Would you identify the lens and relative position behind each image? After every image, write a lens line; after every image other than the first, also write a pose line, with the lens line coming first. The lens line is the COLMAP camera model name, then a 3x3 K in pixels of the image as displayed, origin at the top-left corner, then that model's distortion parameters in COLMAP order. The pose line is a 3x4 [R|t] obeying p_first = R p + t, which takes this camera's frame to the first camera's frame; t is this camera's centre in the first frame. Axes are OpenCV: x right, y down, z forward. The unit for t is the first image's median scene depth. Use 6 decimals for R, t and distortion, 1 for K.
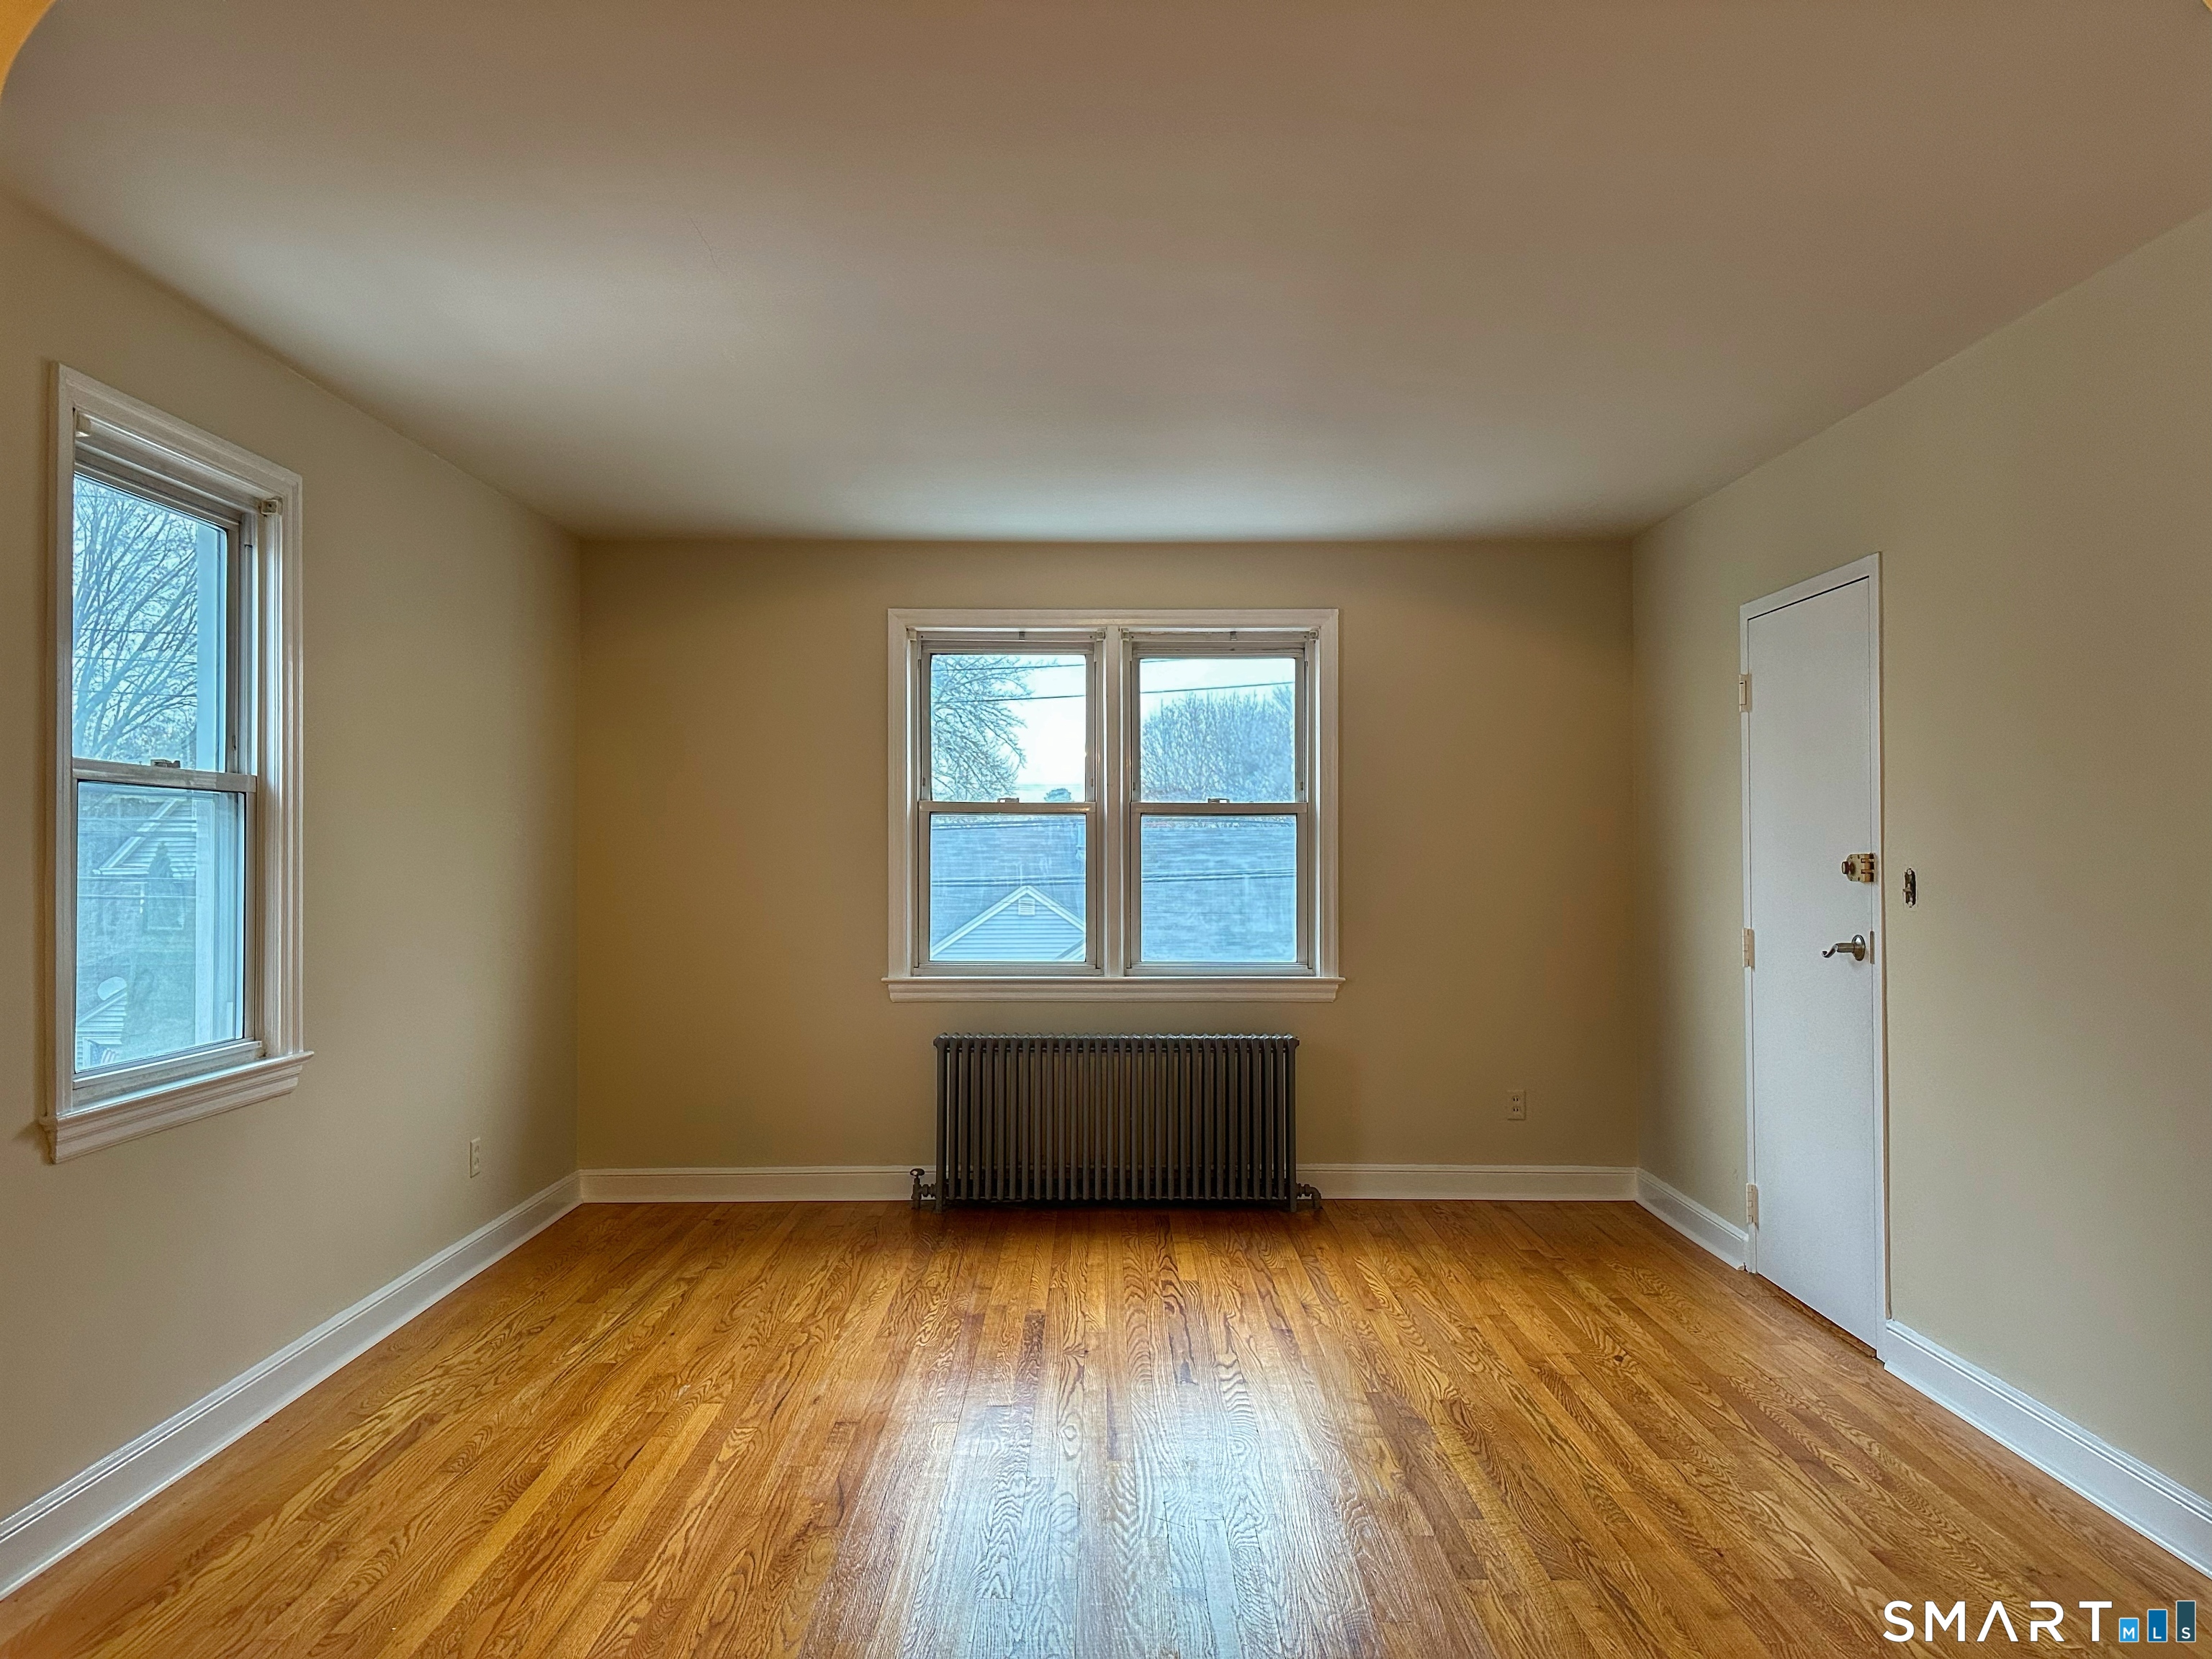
lens RADIAL K [[1578.3, 0, 1106.0], [0, 1578.3, 829.5], [0, 0, 1]] dist [0.001286, -0.000559]
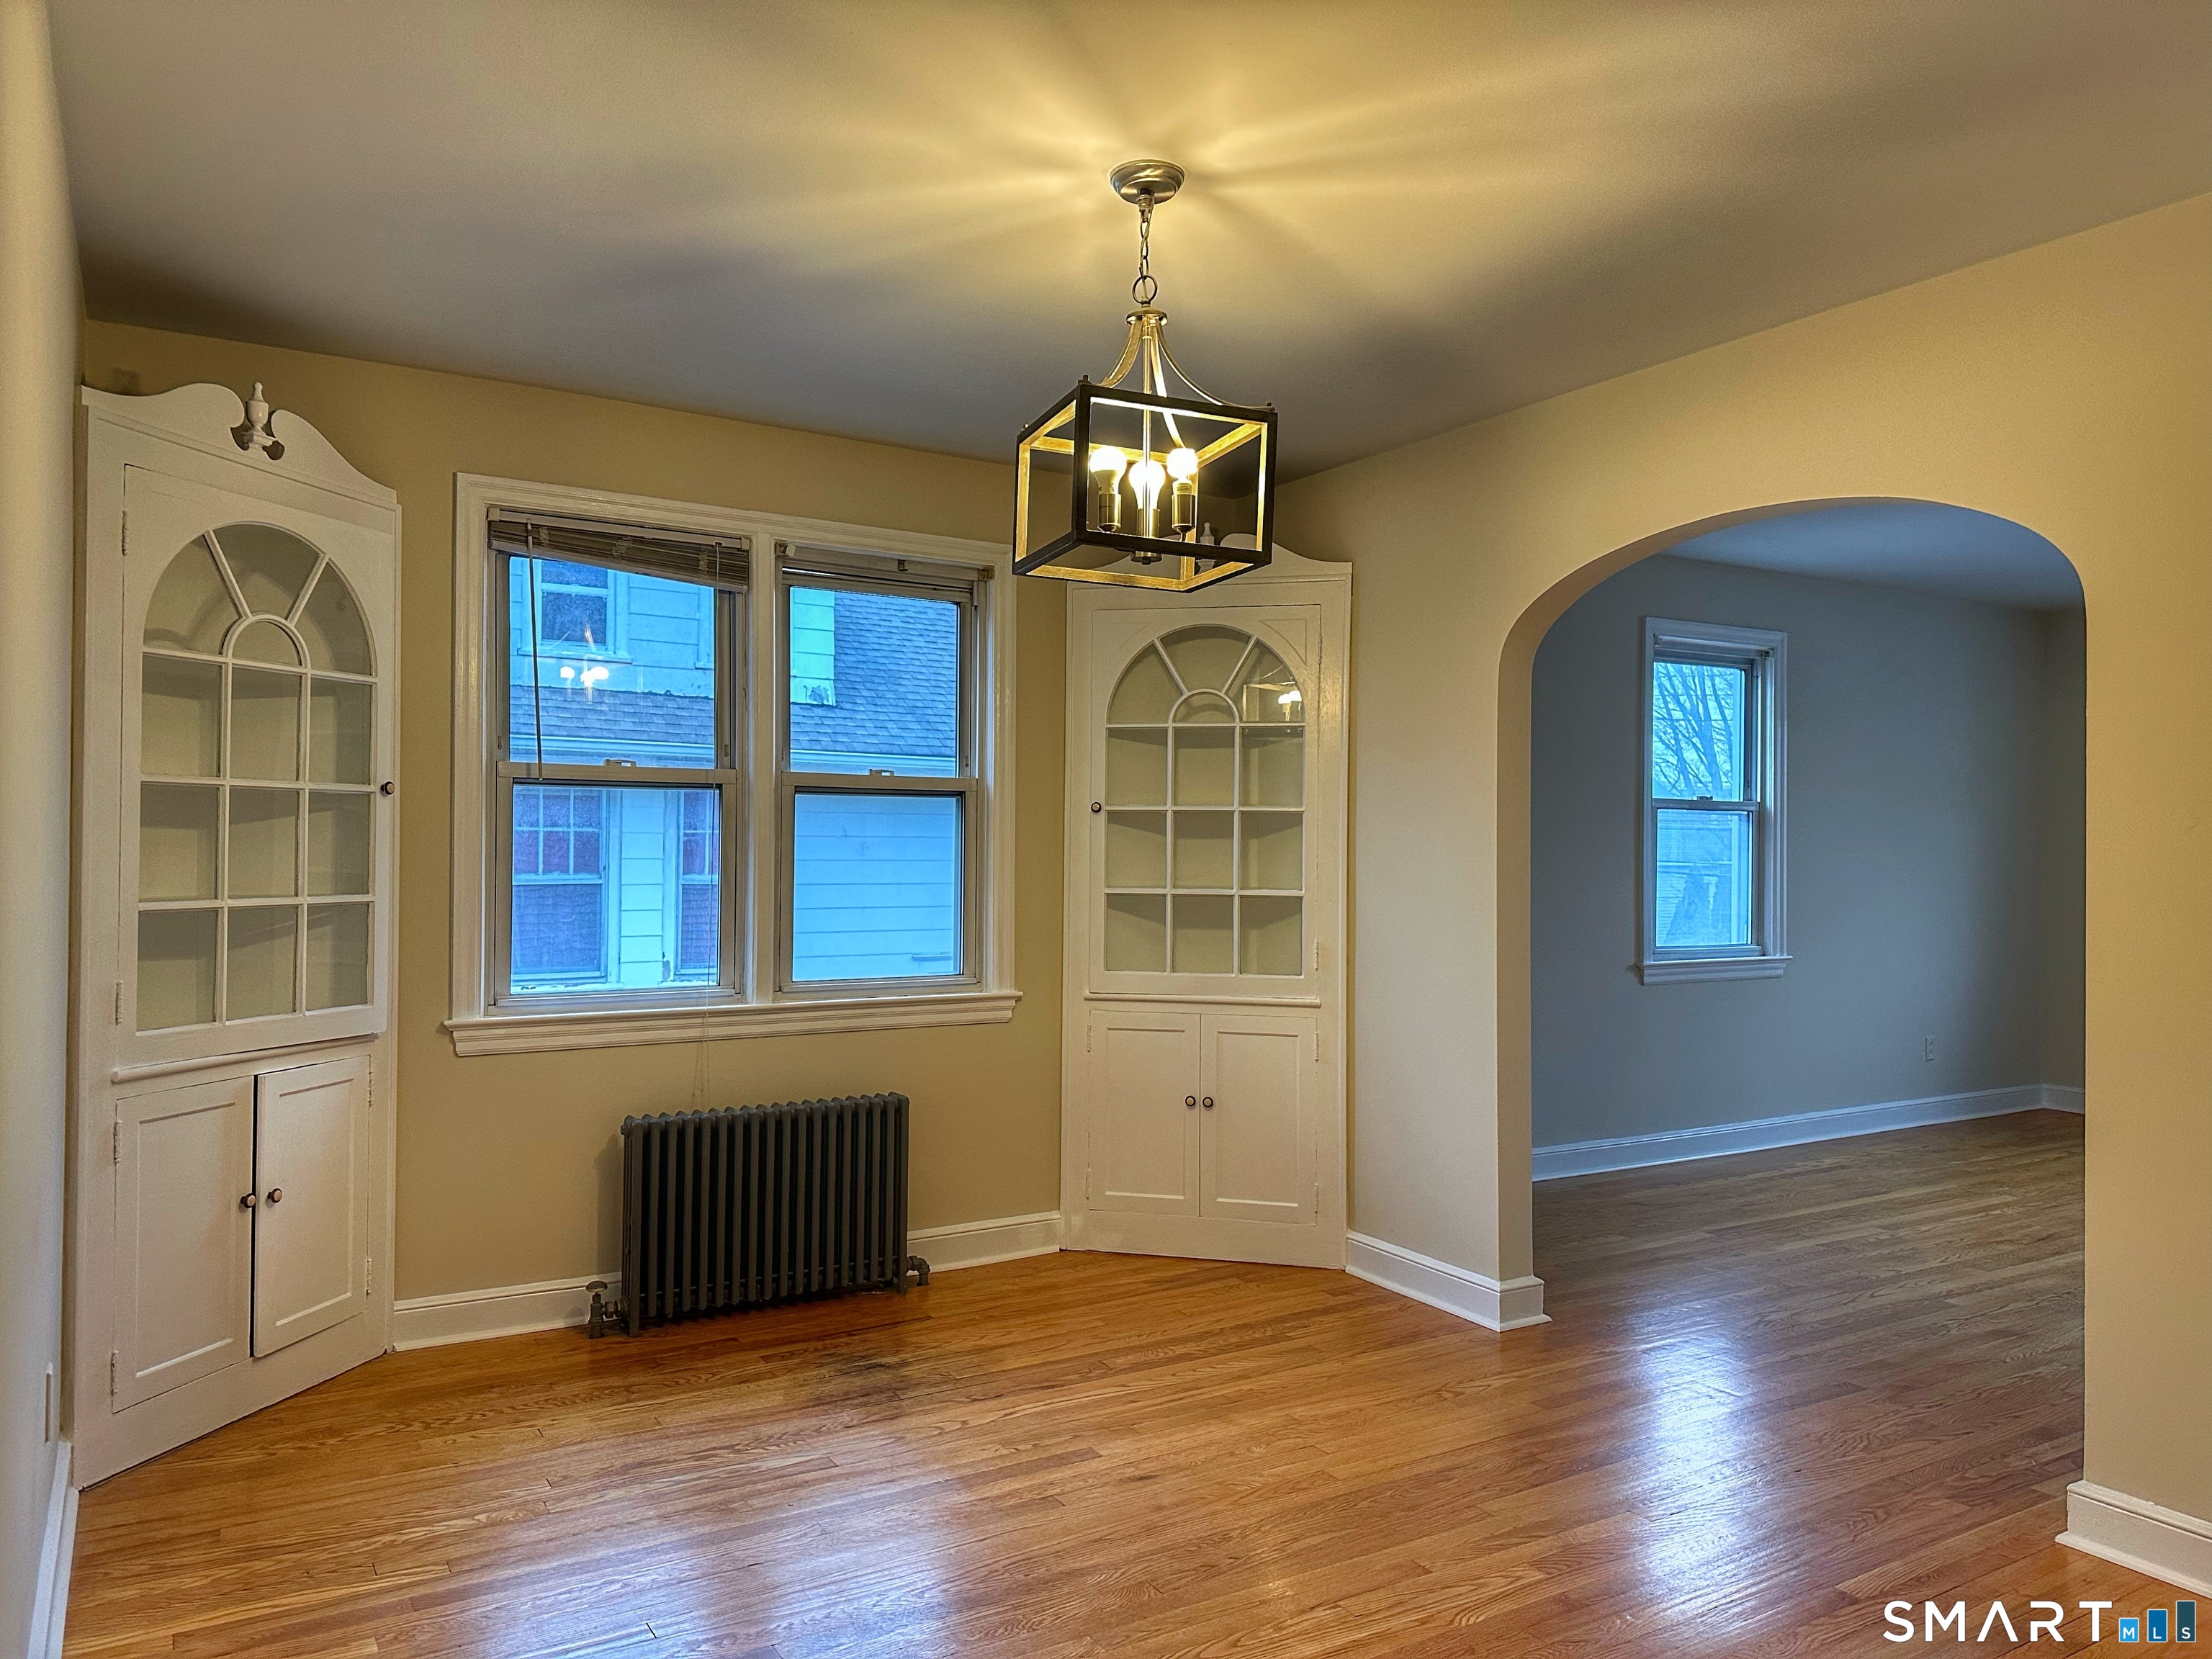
lens RADIAL K [[1578.3, 0, 1106.0], [0, 1578.3, 829.5], [0, 0, 1]] dist [0.001286, -0.000559]
pose [[0.508579, 0.001107, -0.861014, 0.664353], [0.000655, 0.999998, 0.001673, -0.005541], [0.861015, -0.001415, 0.508578, -0.594897]]
